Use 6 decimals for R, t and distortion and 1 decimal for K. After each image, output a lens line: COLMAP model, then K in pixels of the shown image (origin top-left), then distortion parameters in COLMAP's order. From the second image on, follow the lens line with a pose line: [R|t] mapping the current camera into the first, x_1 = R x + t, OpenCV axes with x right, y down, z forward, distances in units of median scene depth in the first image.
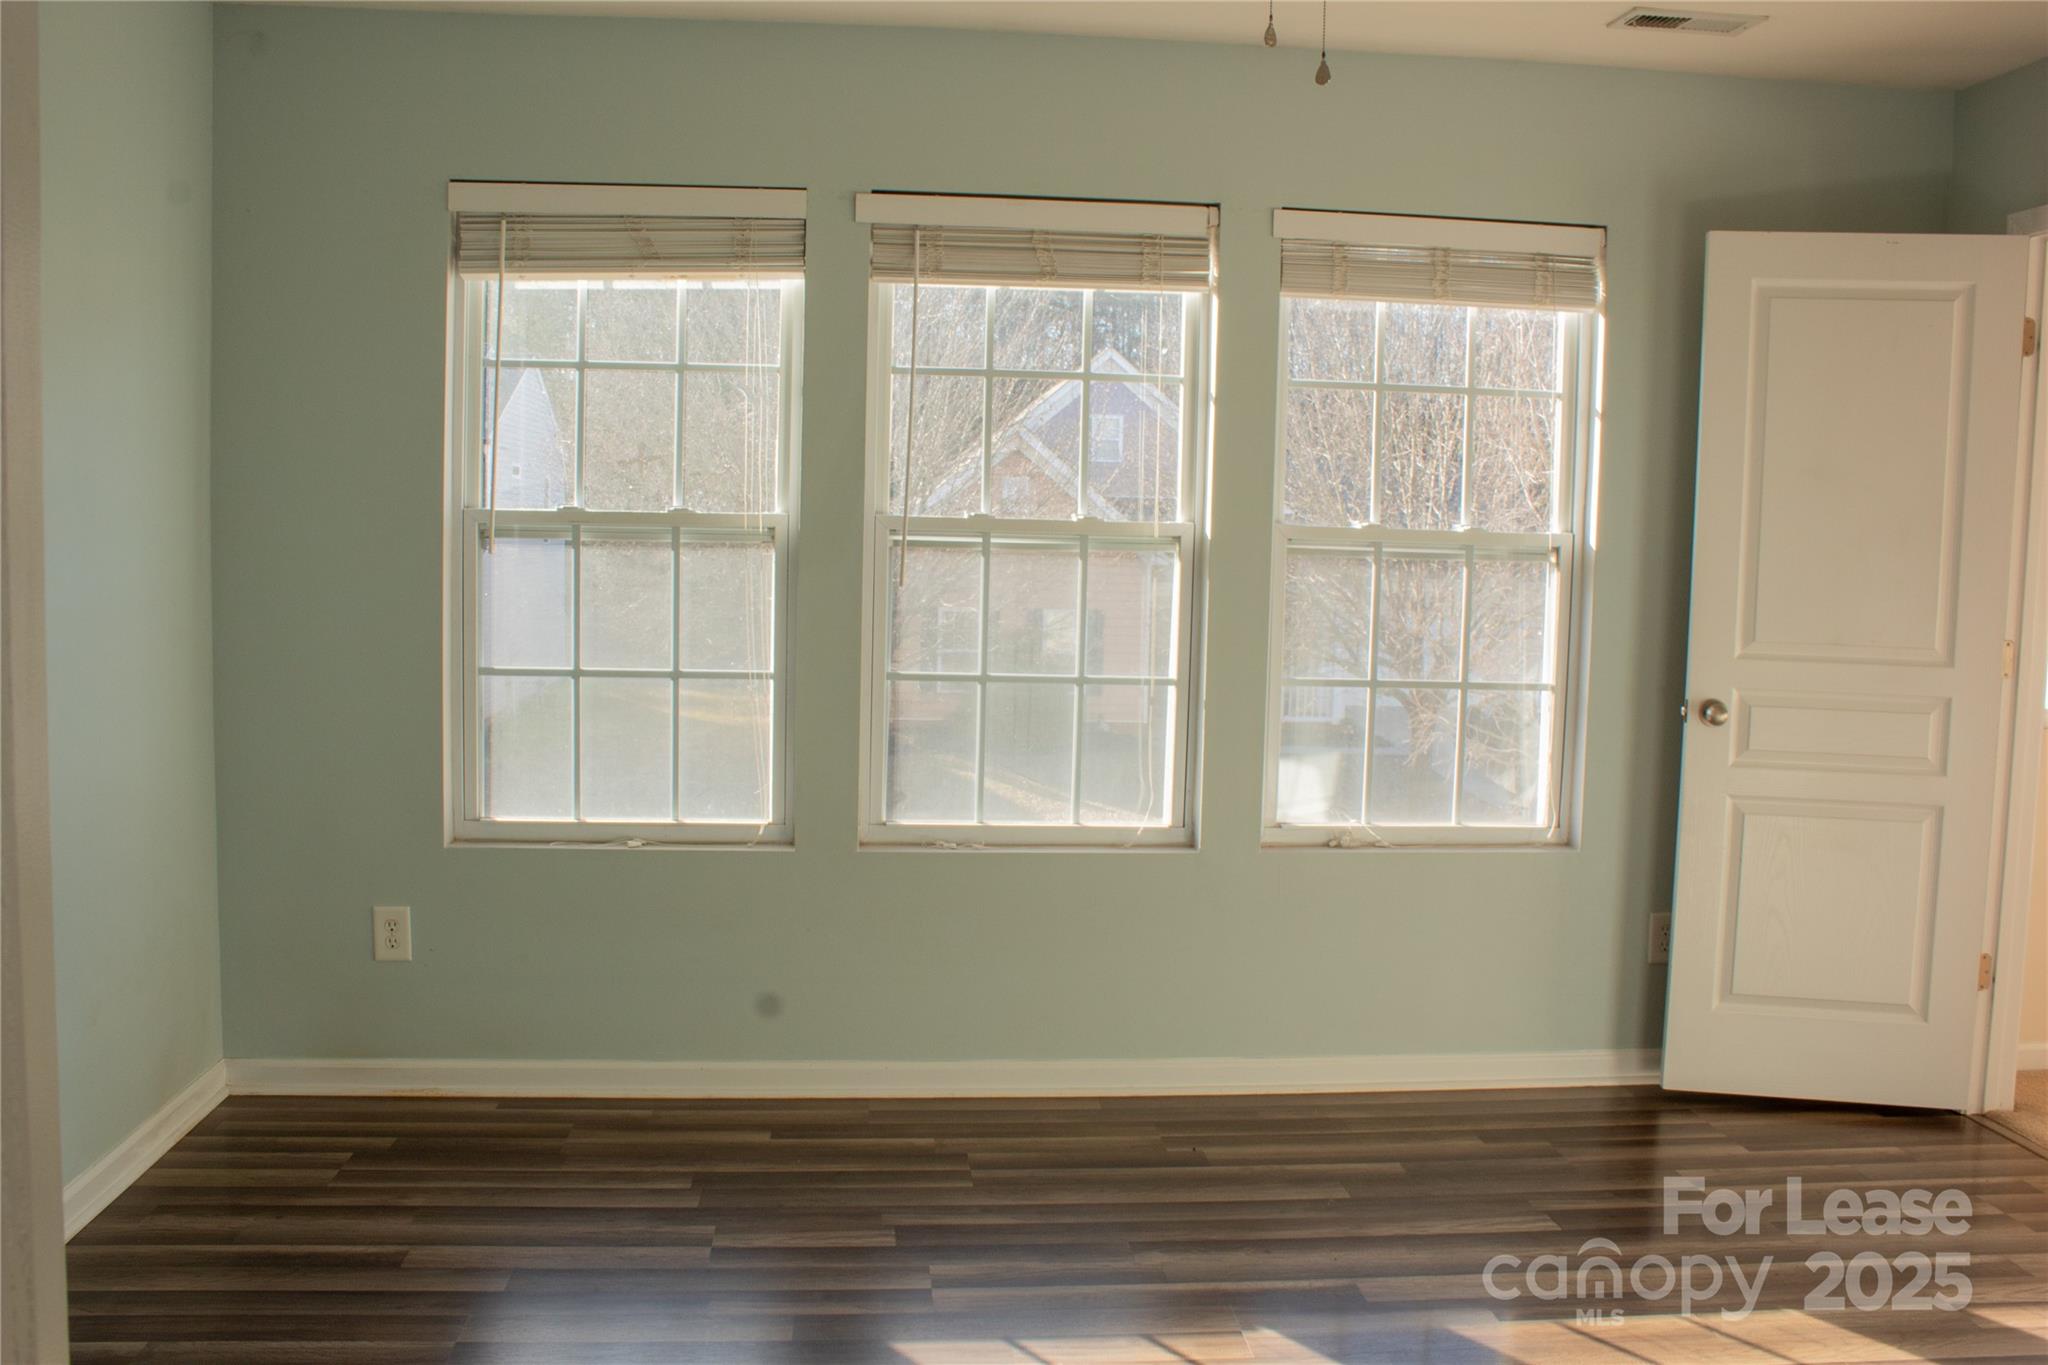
lens RADIAL K [[1716.5, 0, 1024.0], [0, 1716.5, 682.5], [0, 0, 1]] dist [-0.000768, 0.006033]
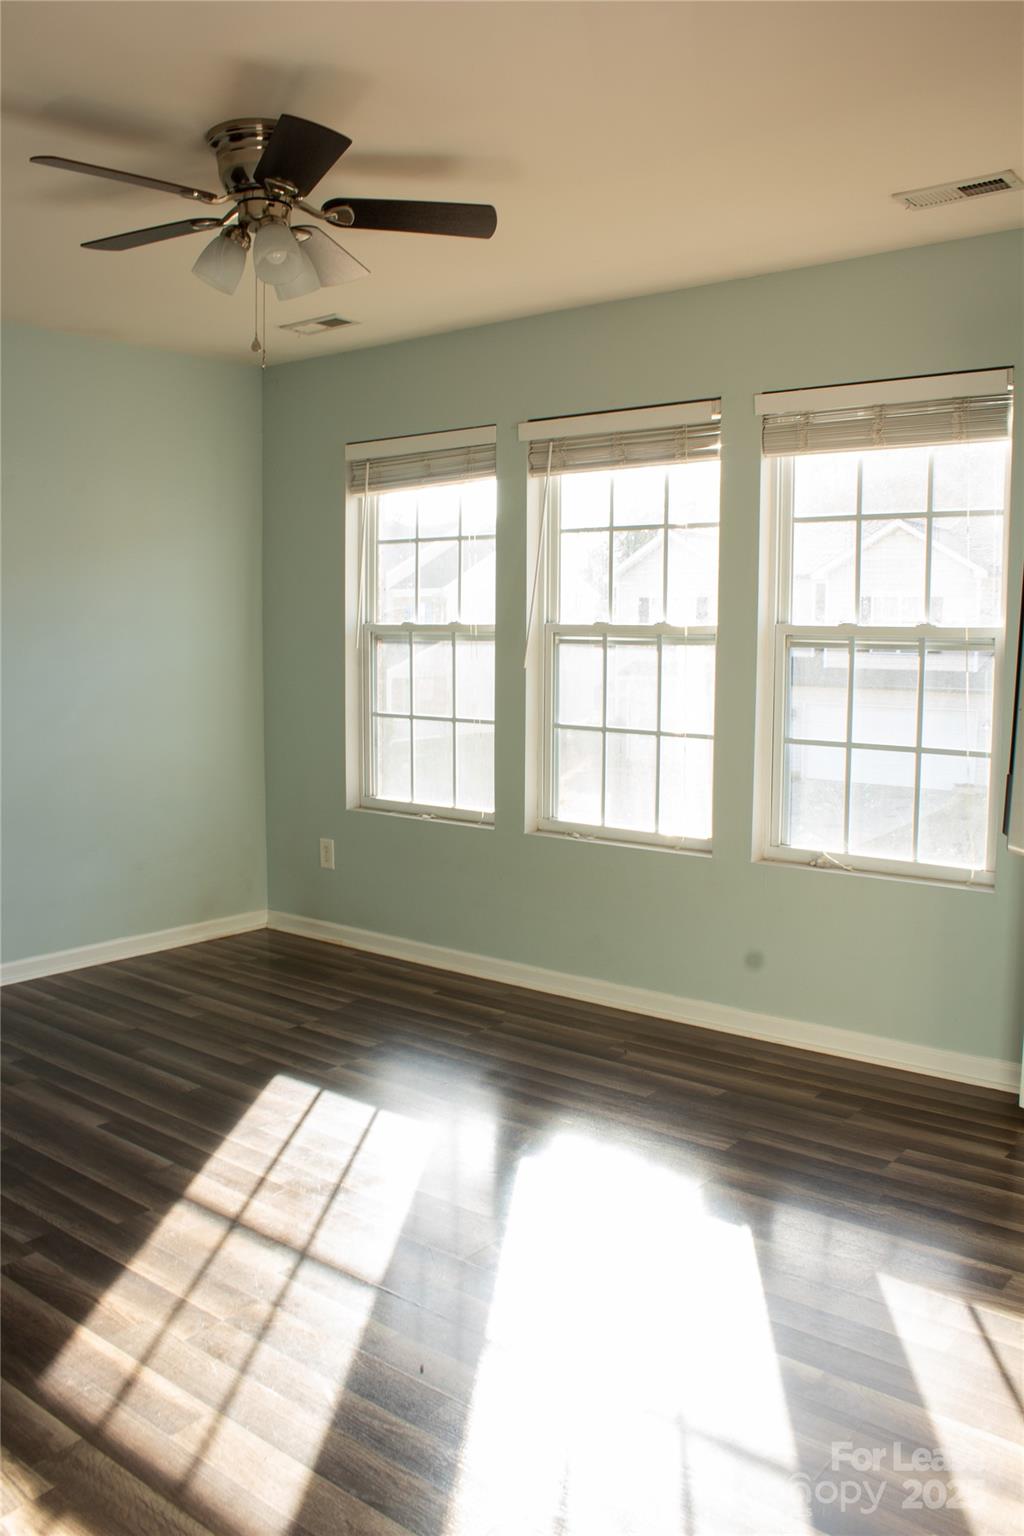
lens RADIAL K [[1280.3, 0, 512.9], [0, 1280.3, 748.7], [0, 0, 1]] dist [0.104638, 0.002658]
pose [[0.737552, 0.047469, -0.673620, 0.711233], [-0.055873, 0.998396, 0.009180, 0.009382], [0.672975, 0.030866, 0.739021, 0.107221]]
